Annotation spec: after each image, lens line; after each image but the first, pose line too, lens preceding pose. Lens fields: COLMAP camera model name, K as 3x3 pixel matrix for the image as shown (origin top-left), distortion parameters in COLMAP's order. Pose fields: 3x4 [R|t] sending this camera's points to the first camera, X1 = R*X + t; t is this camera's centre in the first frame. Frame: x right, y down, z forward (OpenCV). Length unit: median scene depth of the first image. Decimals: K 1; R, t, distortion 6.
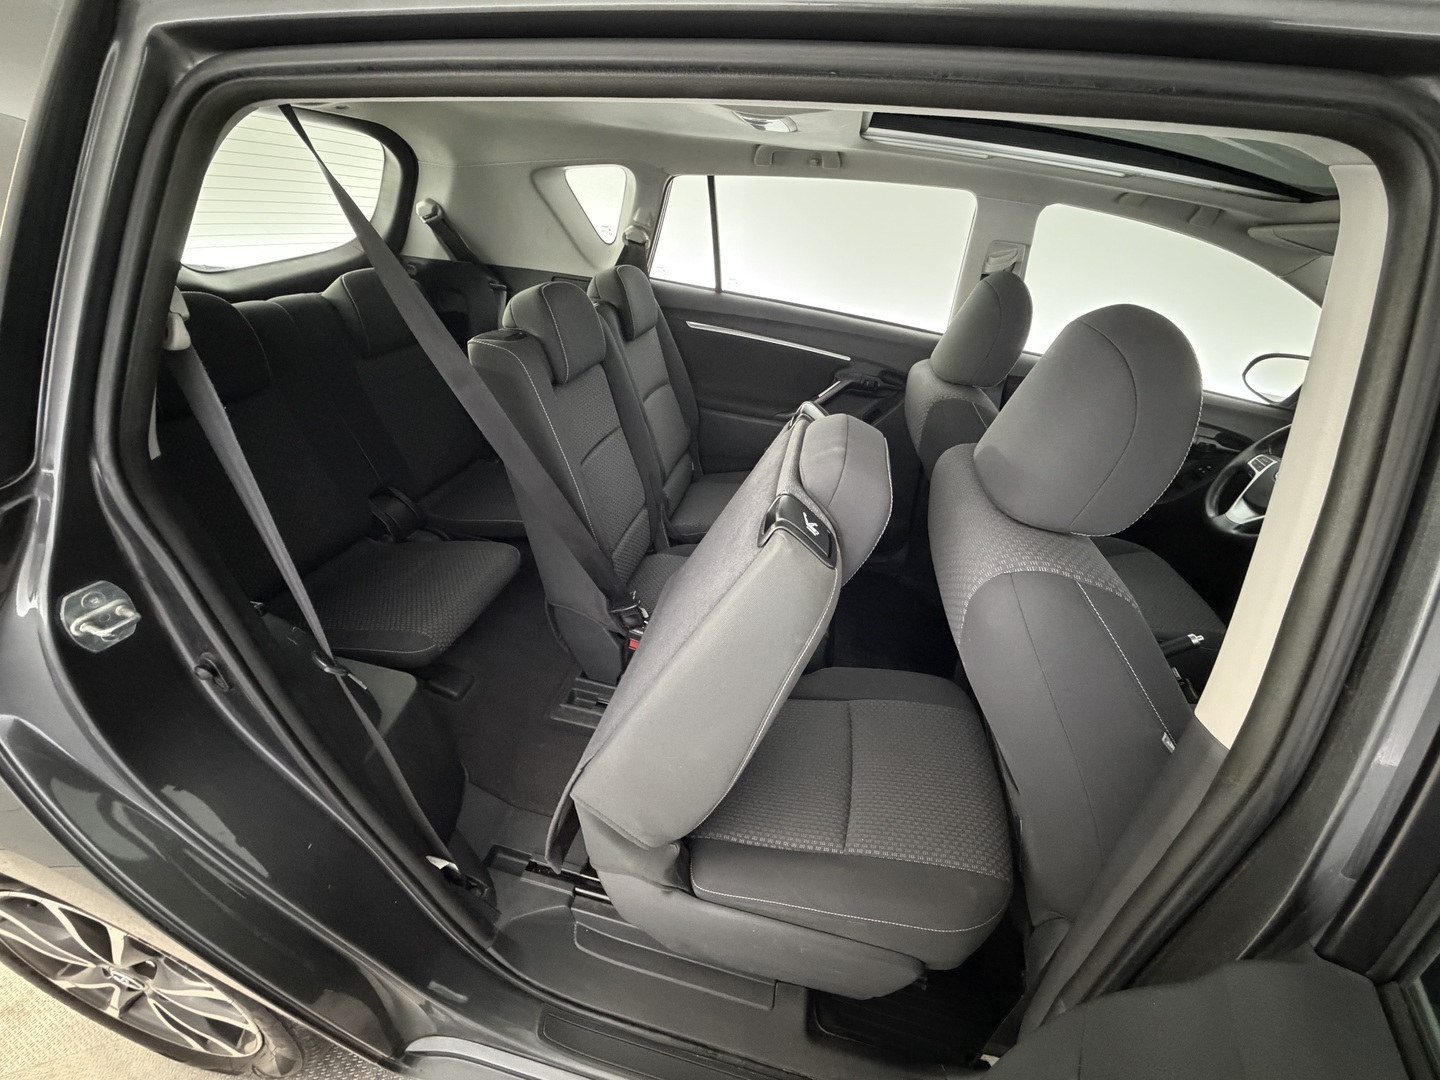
lens RADIAL K [[569.0, 0, 719.3], [0, 569.0, 539.5], [0, 0, 1]] dist [0.008813, 0.000142]
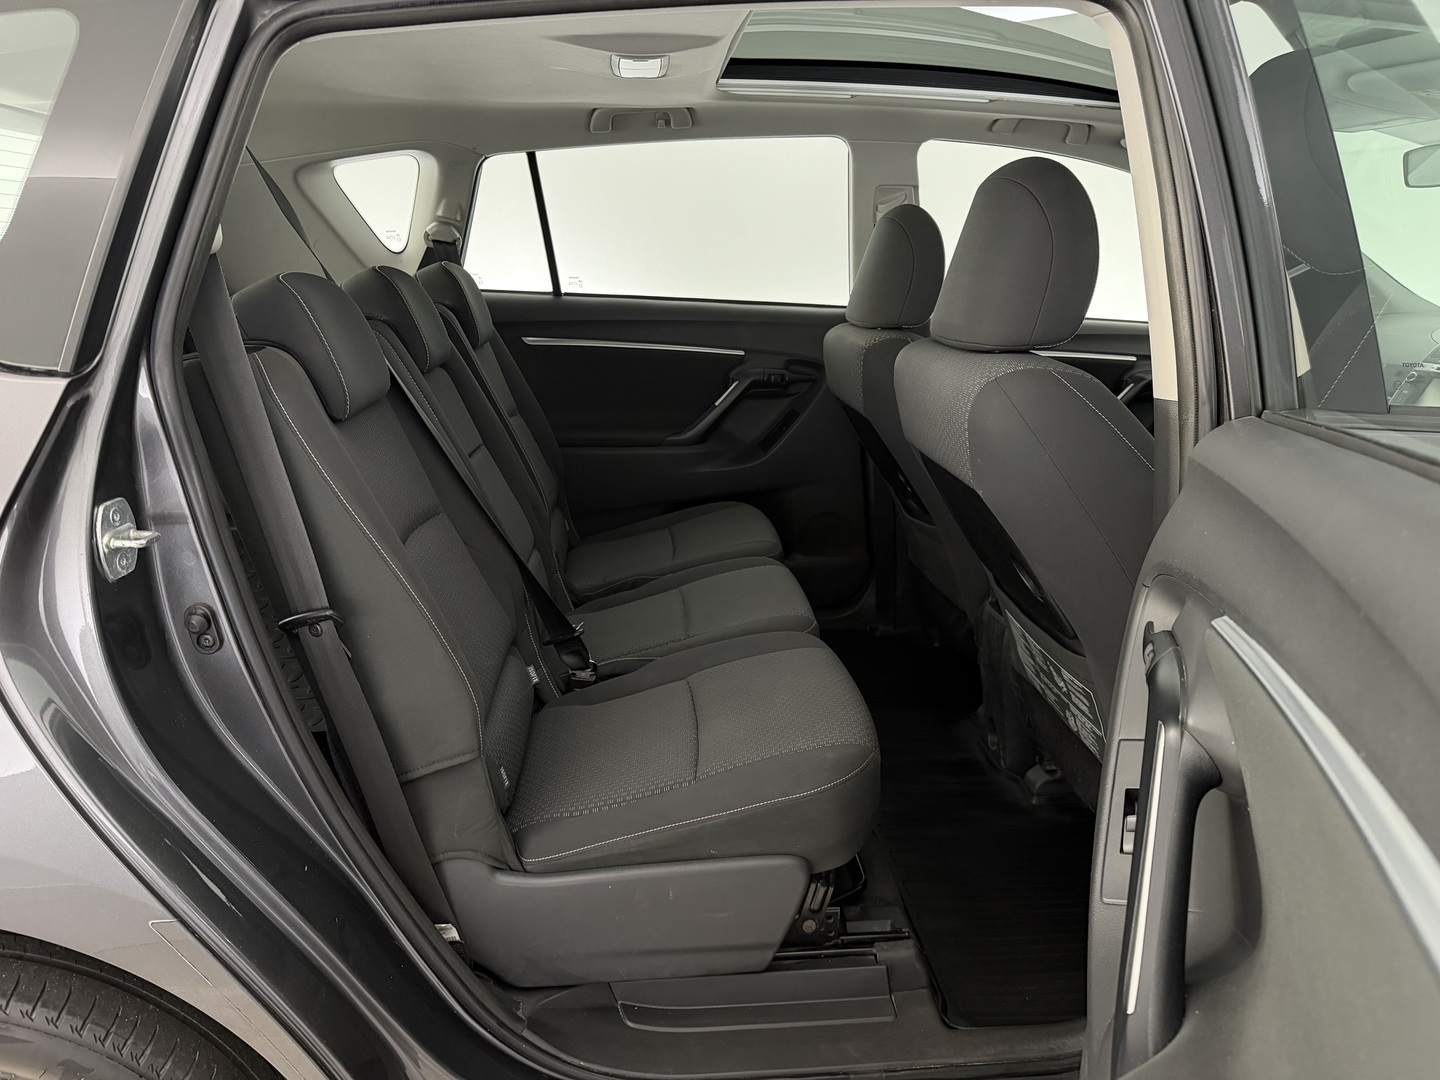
lens RADIAL K [[1003.6, 0, 720.0], [0, 1003.6, 540.0], [0, 0, 1]] dist [0.127022, -0.166523]
pose [[0.954792, -0.178746, 0.237535, -0.192432], [0.233394, 0.945618, -0.226569, 0.253321], [-0.184119, 0.271766, 0.944586, -0.247145]]
